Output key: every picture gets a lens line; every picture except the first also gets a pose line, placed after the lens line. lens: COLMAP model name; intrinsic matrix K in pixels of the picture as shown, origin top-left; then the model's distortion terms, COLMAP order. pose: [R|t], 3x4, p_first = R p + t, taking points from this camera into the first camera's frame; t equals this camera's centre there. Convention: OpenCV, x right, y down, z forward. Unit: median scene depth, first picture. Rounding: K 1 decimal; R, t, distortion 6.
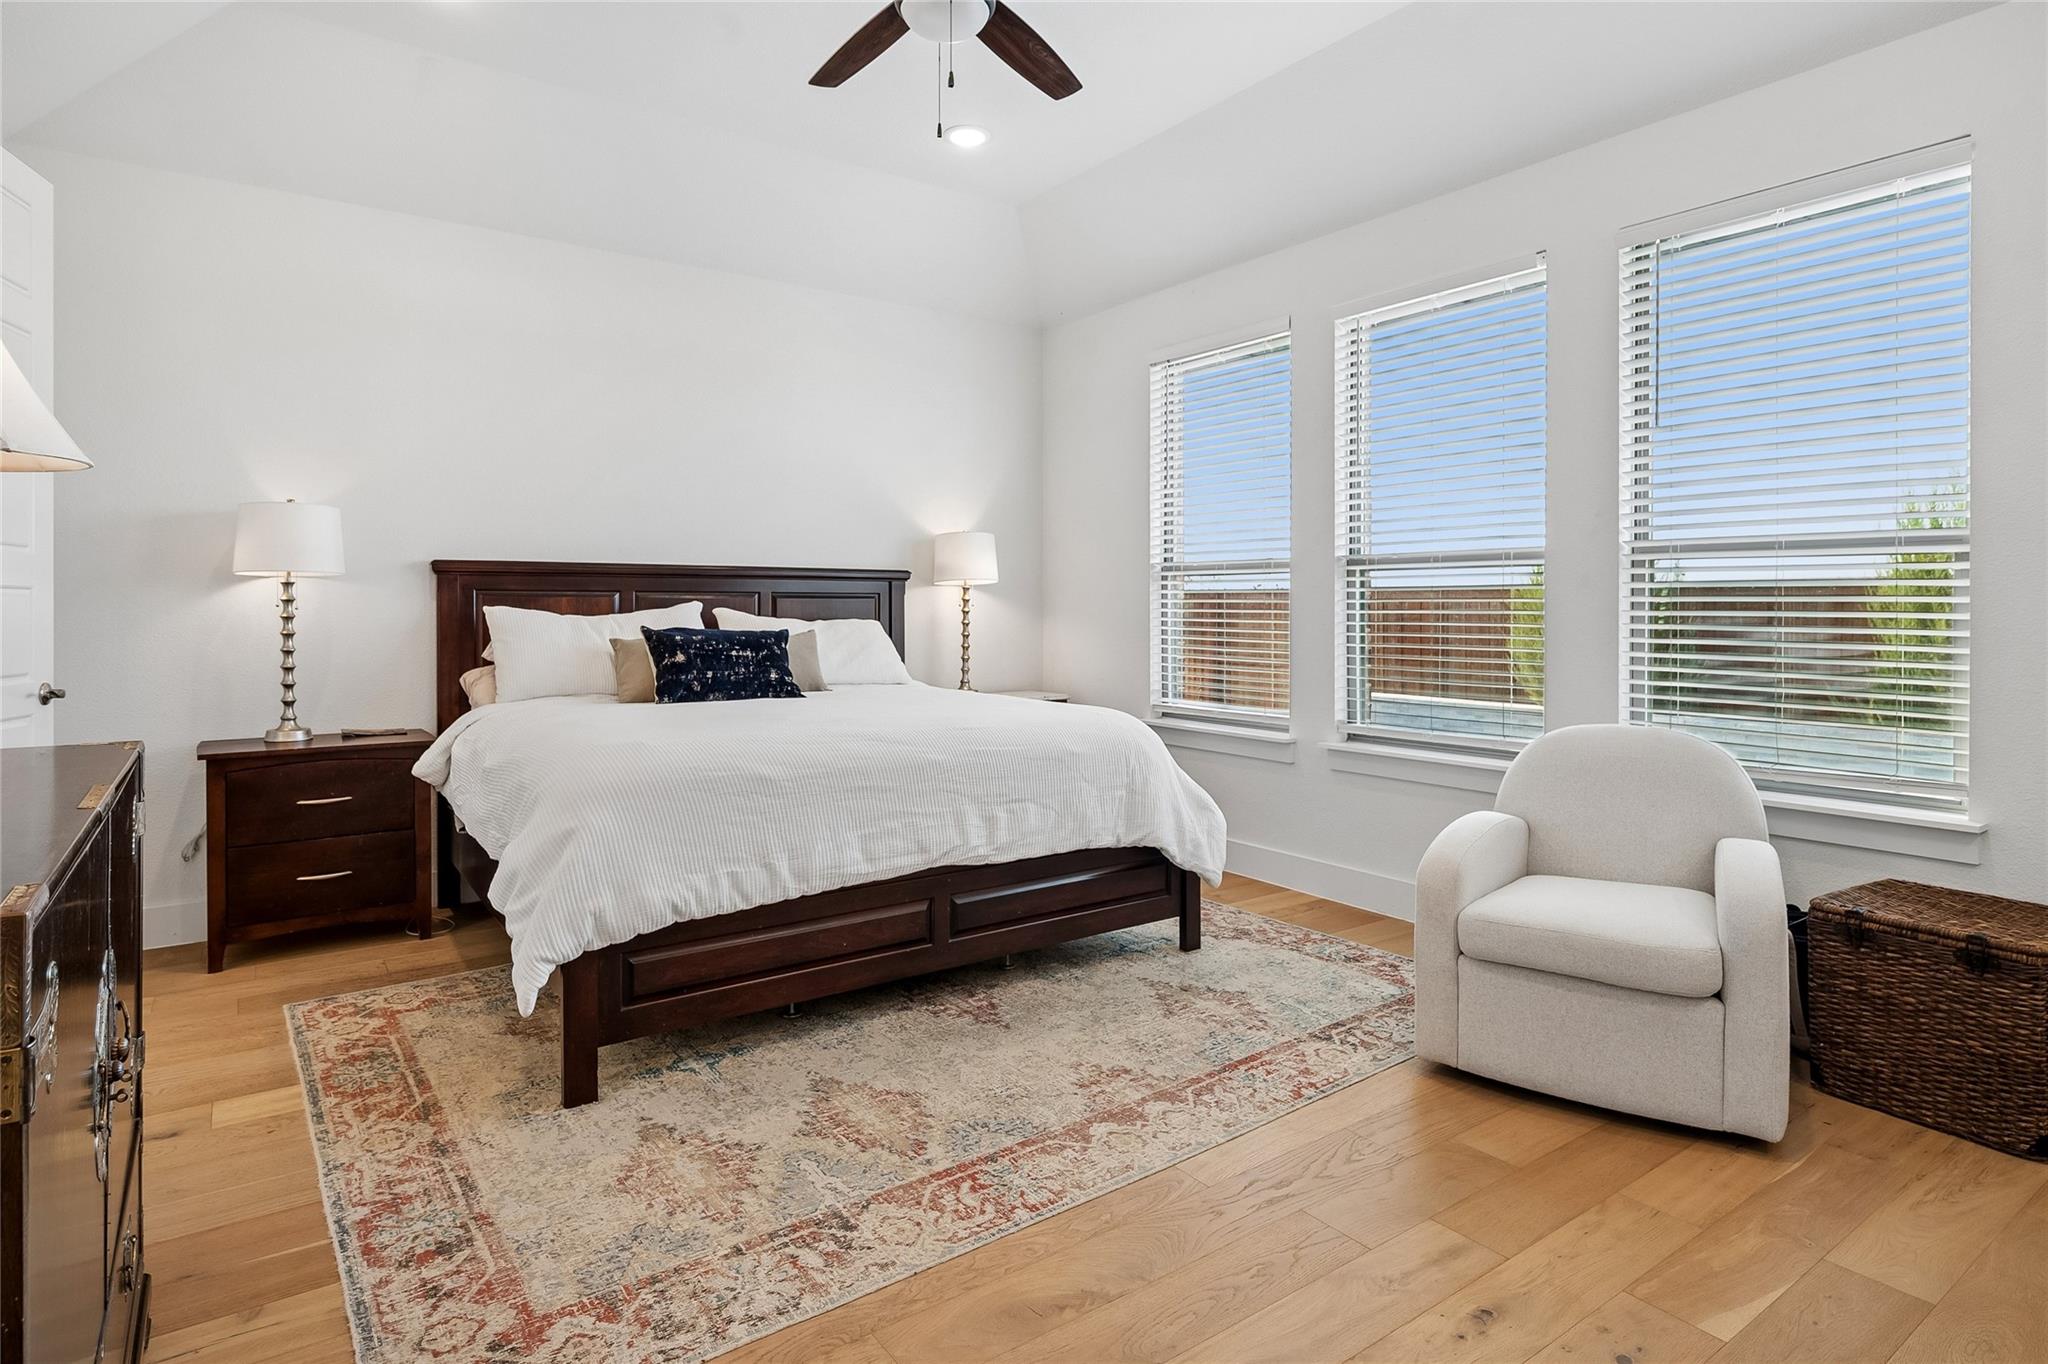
lens RADIAL K [[1057.4, 0, 1010.6], [0, 1057.4, 620.1], [0, 0, 1]] dist [-0.004788, -0.001091]
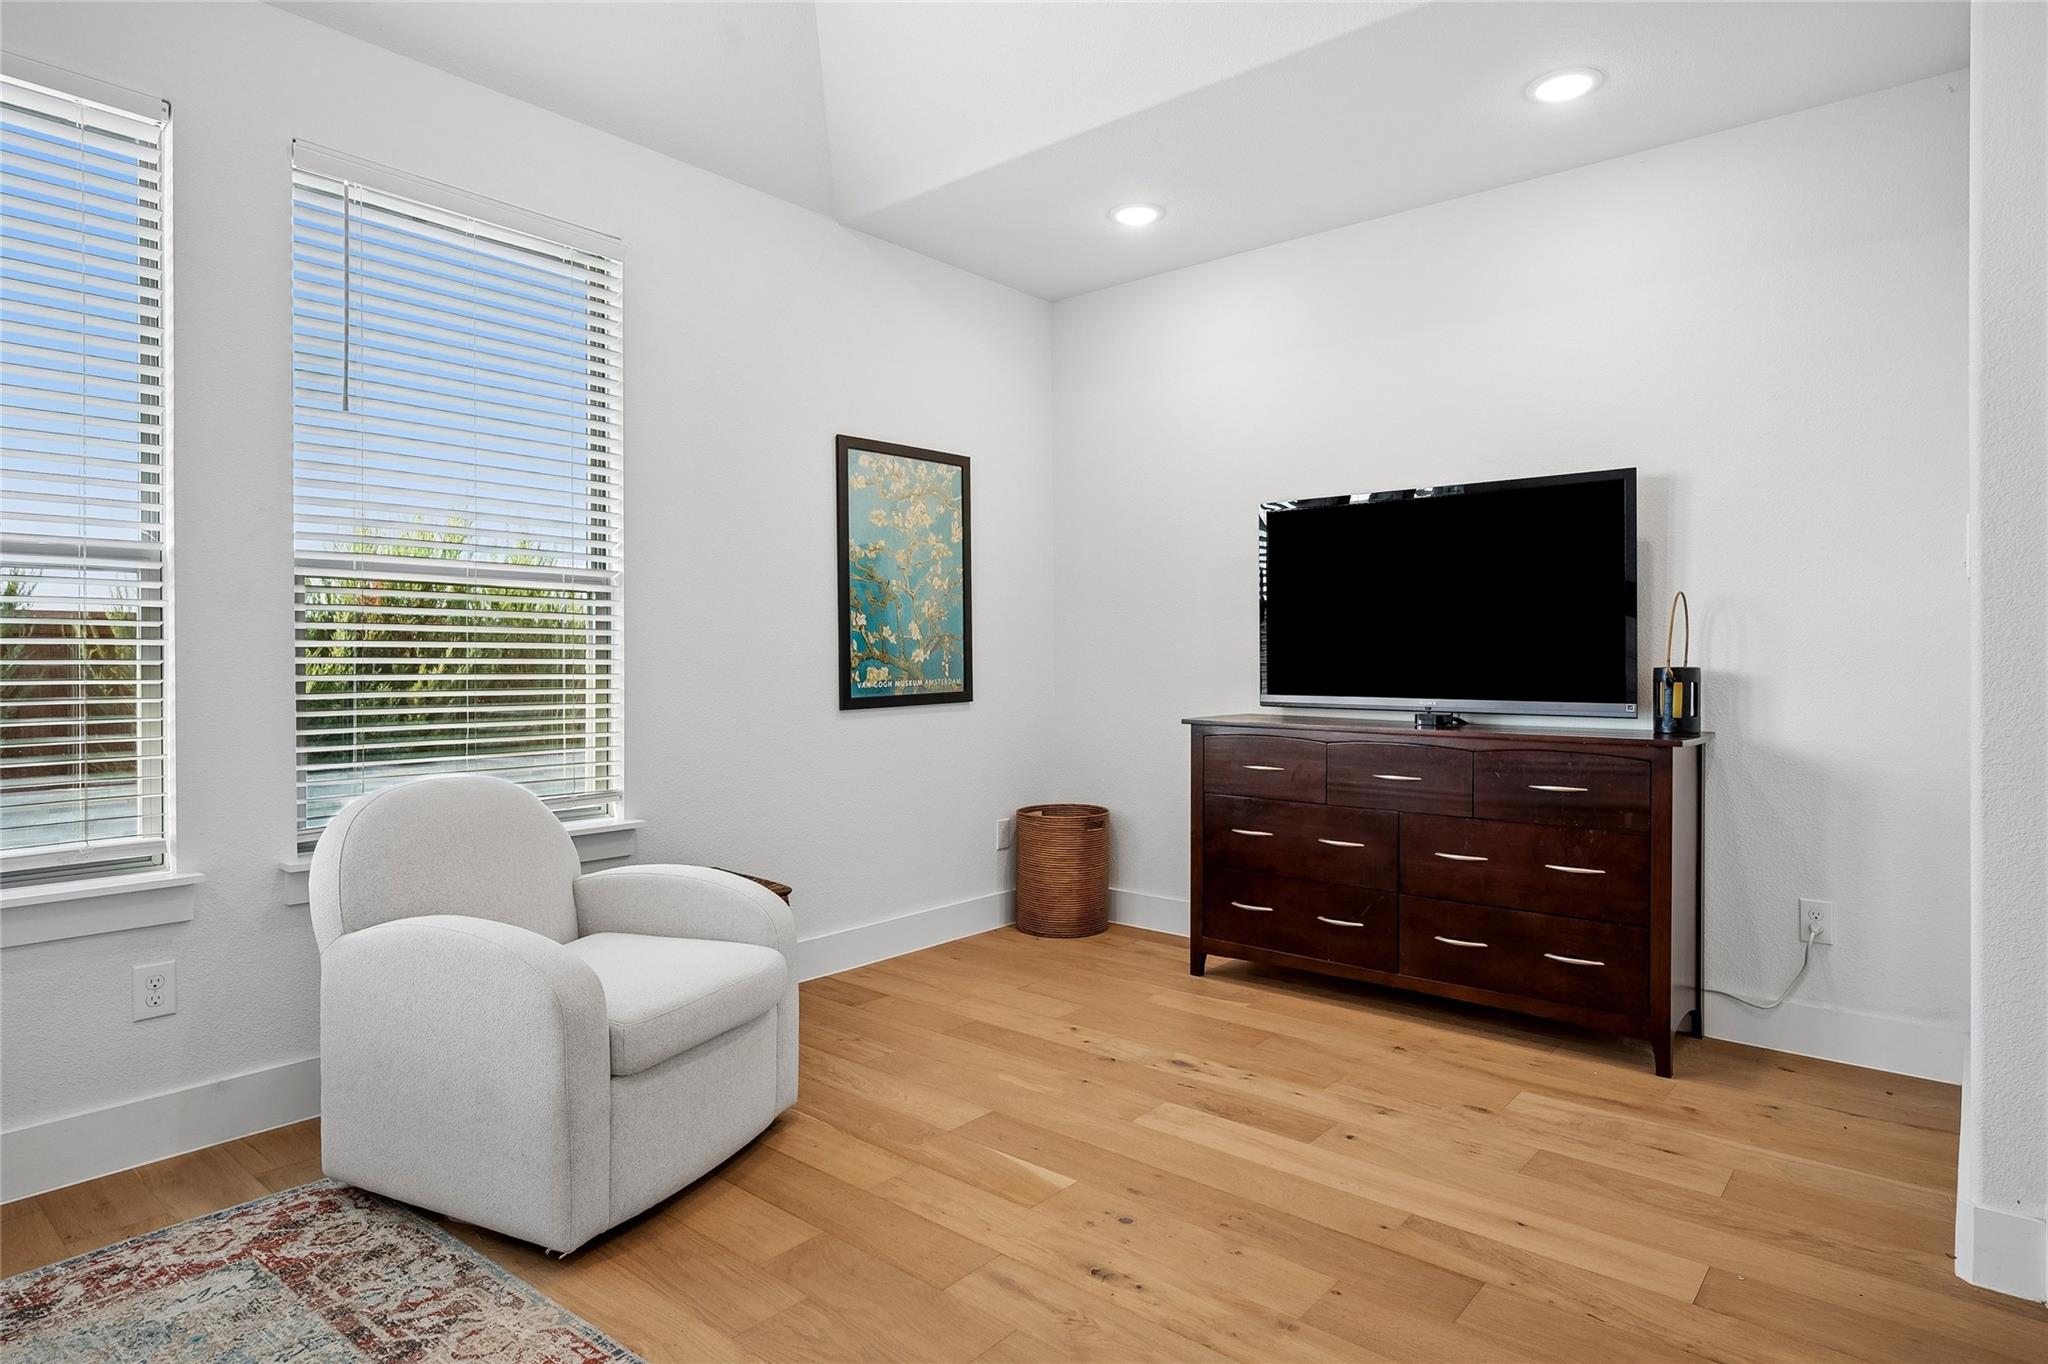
lens RADIAL K [[1132.4, 0, 1025.2], [0, 1132.4, 664.3], [0, 0, 1]] dist [0.019691, -0.000623]
pose [[-0.237489, -0.016974, 0.971242, -0.416802], [0.002165, 0.999836, 0.018003, -0.006623], [-0.971388, 0.006378, -0.237413, 0.811591]]
